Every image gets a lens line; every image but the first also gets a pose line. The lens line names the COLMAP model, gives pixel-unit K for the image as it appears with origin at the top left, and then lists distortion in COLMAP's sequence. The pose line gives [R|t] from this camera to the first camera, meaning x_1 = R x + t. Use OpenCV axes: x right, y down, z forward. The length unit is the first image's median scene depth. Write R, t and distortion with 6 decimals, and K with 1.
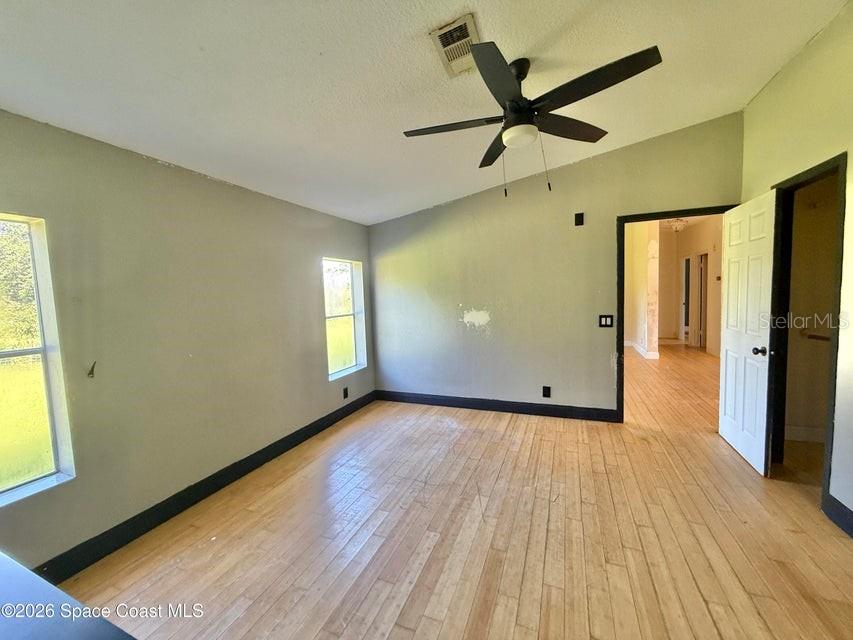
lens RADIAL K [[340.8, 0, 426.7], [0, 340.8, 317.1], [0, 0, 1]] dist [-0.002332, -0.000079]
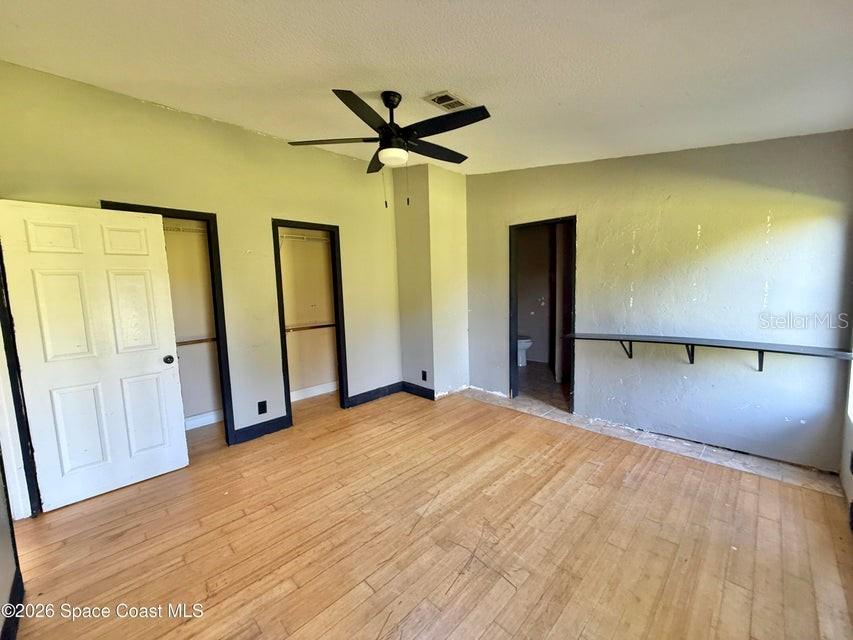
lens RADIAL K [[340.8, 0, 426.4], [0, 340.8, 321.2], [0, 0, 1]] dist [-0.002332, -0.000079]
pose [[-0.918693, 0.022652, 0.394321, -0.241636], [0.092552, 0.982904, 0.159164, -0.132743], [-0.383975, 0.182718, -0.905084, 1.874675]]
